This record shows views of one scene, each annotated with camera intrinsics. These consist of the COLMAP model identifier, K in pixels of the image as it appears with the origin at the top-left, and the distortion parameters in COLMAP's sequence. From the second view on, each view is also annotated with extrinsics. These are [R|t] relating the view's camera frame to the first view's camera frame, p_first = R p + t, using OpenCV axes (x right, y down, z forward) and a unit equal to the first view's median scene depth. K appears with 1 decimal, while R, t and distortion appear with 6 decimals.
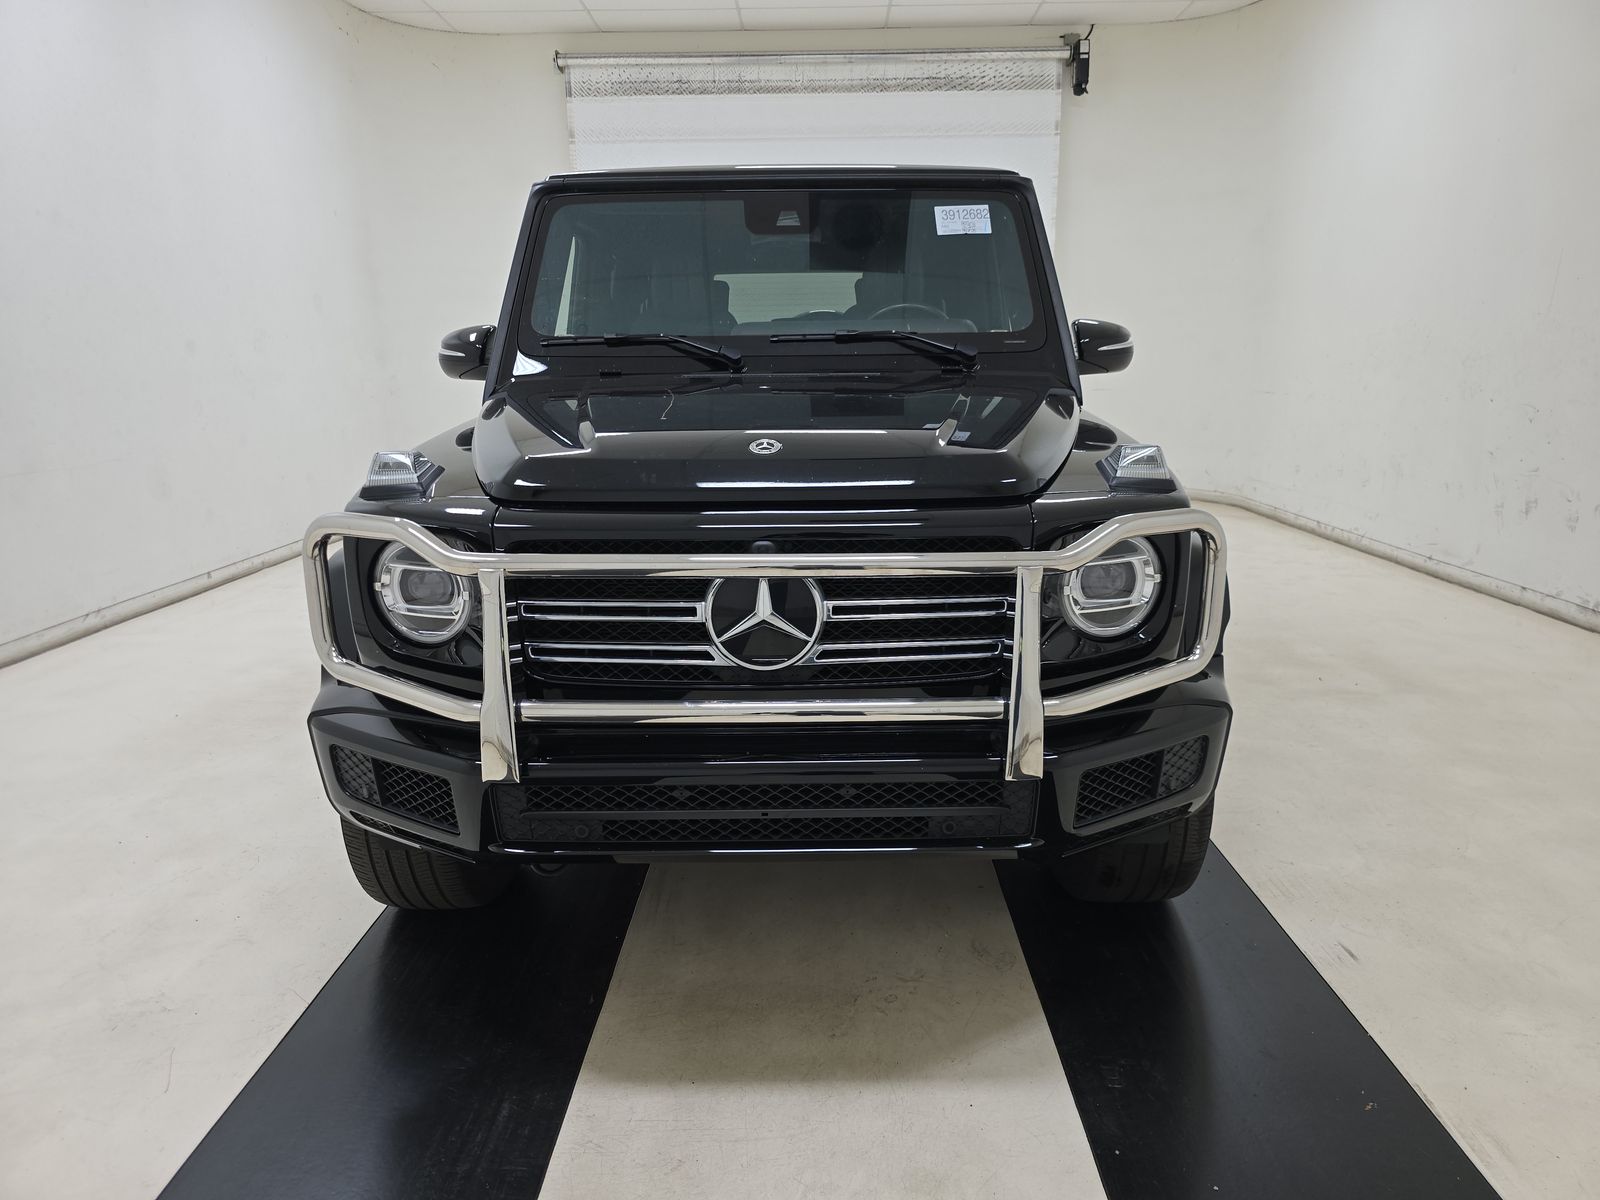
lens RADIAL K [[1094.2, 0, 767.3], [0, 1094.2, 602.7], [0, 0, 1]] dist [0.028641, -0.047723]
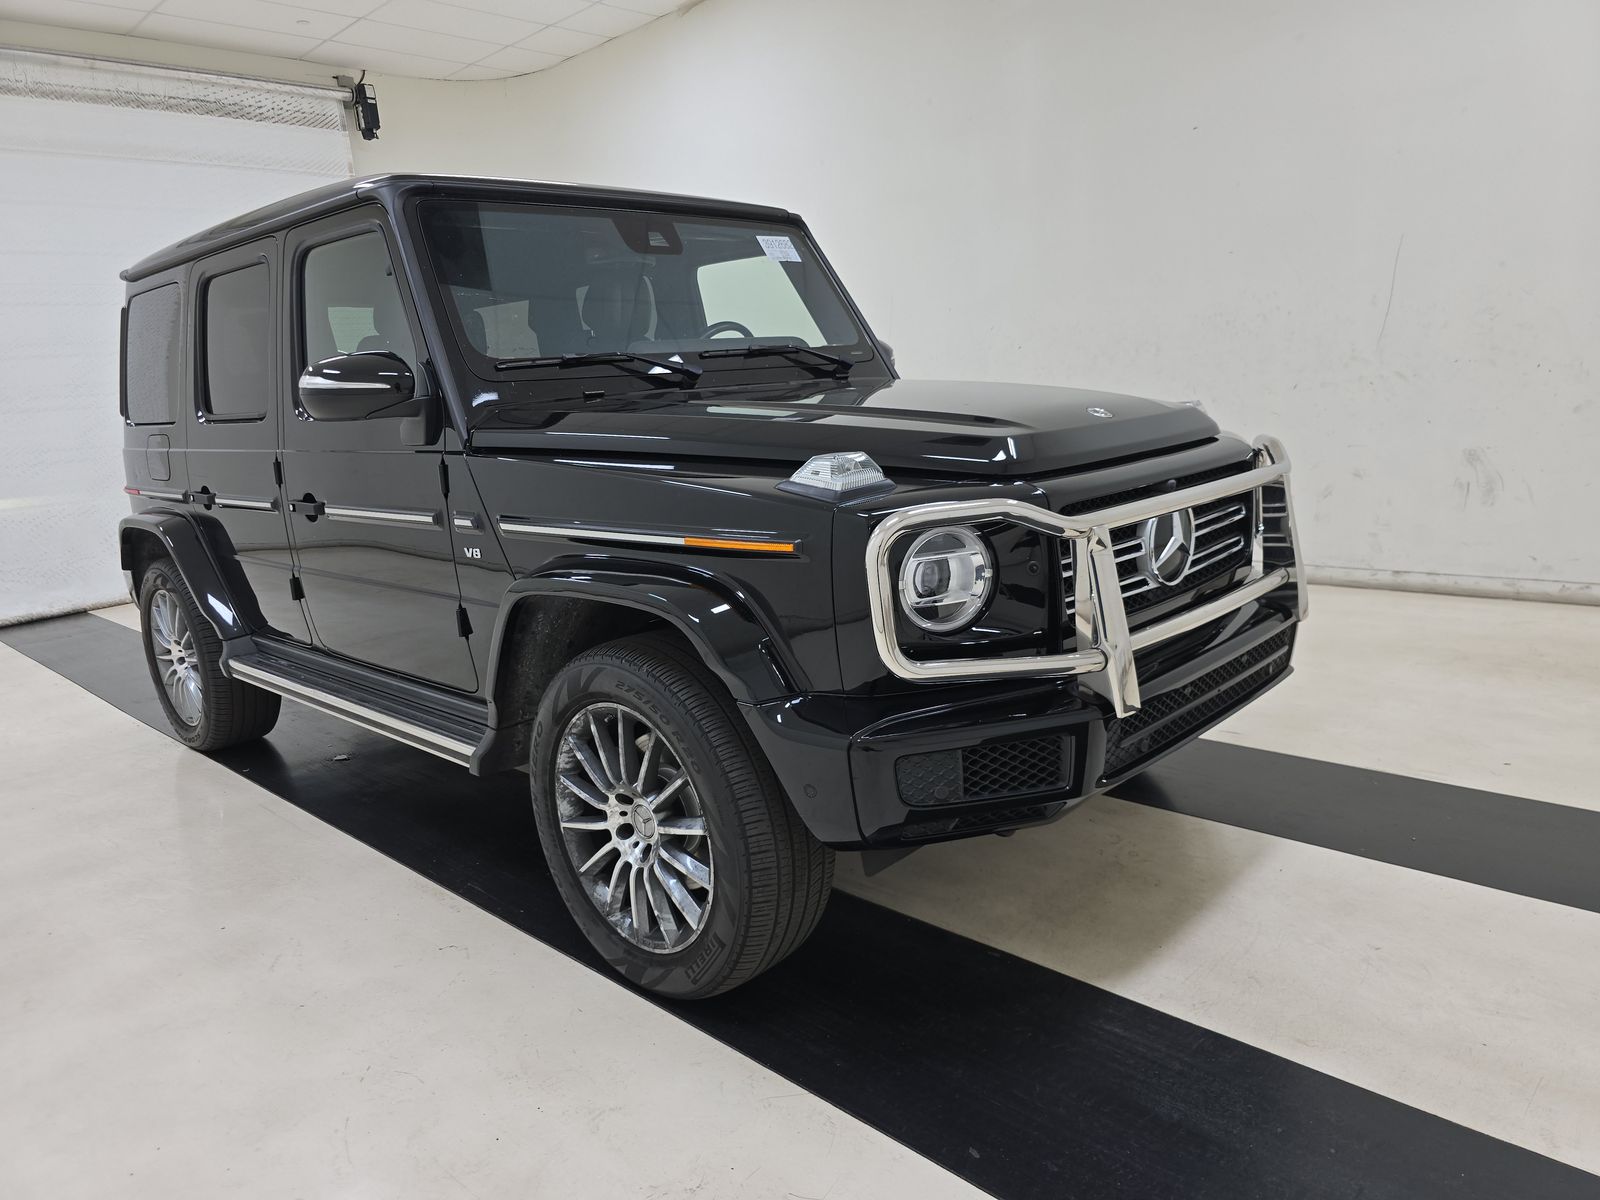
lens RADIAL K [[1115.0, 0, 800.0], [0, 1115.0, 600.0], [0, 0, 1]] dist [0.029852, -0.040408]
pose [[0.661907, -0.179376, 0.727807, -0.262704], [0.221419, 0.974407, 0.038784, -0.014230], [-0.716138, 0.135479, 0.684684, 0.093202]]
